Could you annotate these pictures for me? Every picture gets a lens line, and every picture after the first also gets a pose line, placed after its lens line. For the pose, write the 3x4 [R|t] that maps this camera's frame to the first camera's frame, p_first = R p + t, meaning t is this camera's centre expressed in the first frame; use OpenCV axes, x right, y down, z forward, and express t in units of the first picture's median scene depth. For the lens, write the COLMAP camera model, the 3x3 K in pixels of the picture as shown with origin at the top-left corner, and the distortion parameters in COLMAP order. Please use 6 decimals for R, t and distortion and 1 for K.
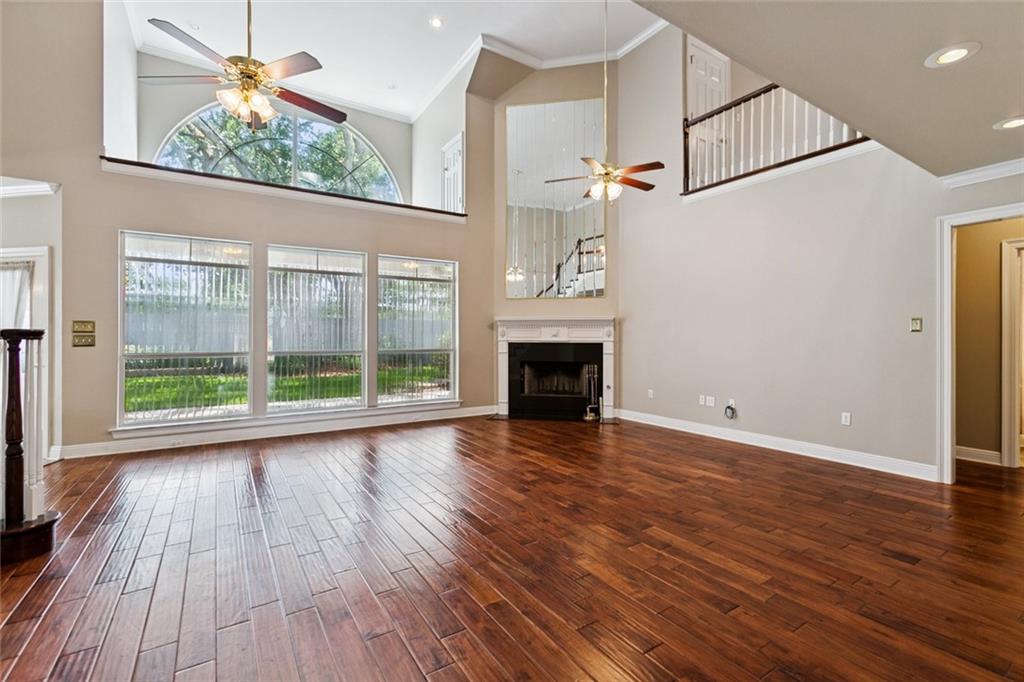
lens RADIAL K [[458.1, 0, 518.0], [0, 458.1, 333.9], [0, 0, 1]] dist [-0.004751, 0.000332]
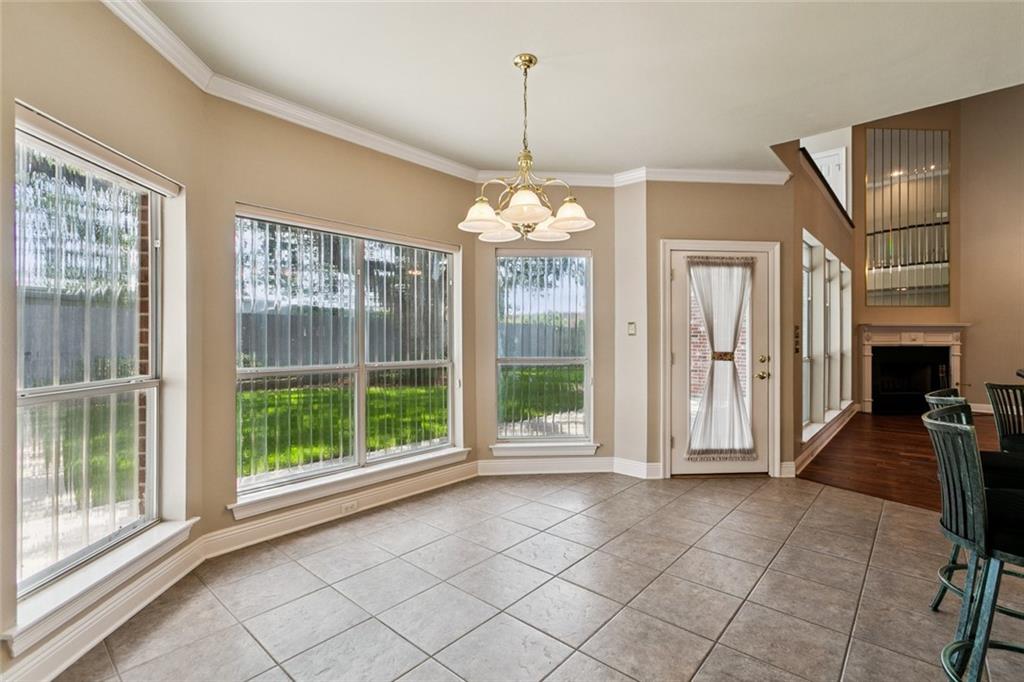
lens RADIAL K [[465.1, 0, 517.6], [0, 465.1, 341.4], [0, 0, 1]] dist [0.005194, 0.000779]
pose [[0.963122, -0.003392, 0.269043, -1.183708], [0.003209, 0.999994, 0.001120, 0.003000], [-0.269045, -0.000215, 0.963128, 0.157483]]
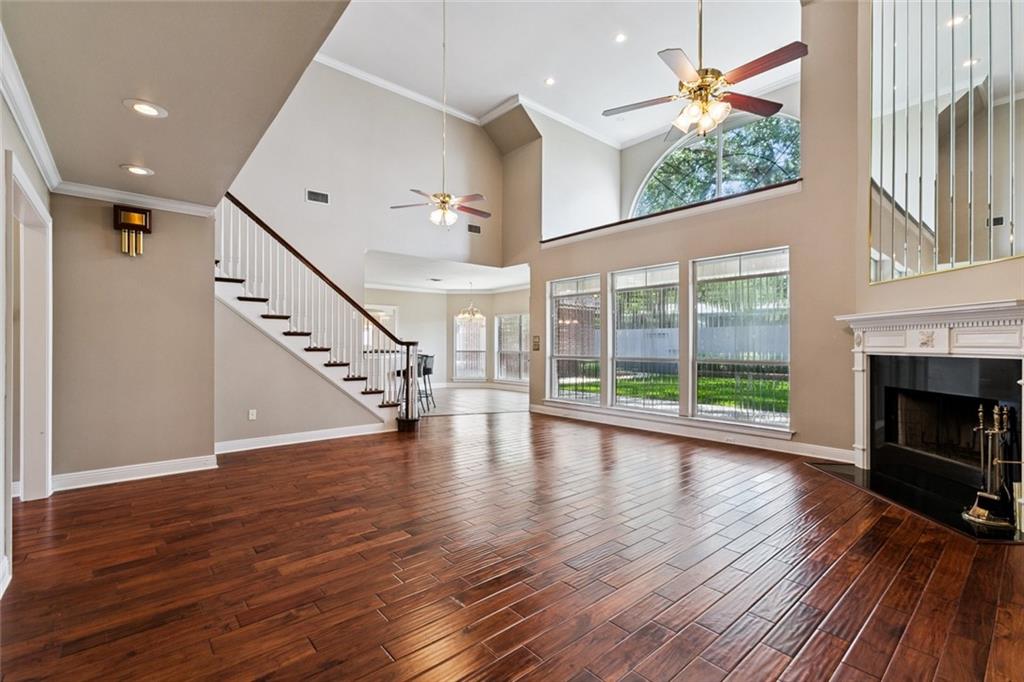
lens RADIAL K [[458.1, 0, 518.0], [0, 458.1, 333.9], [0, 0, 1]] dist [-0.004751, 0.000332]
pose [[0.136046, -0.022174, -0.990454, 0.552609], [0.000296, 0.999750, -0.022341, 0.003928], [0.990703, 0.002746, 0.136018, 0.460616]]
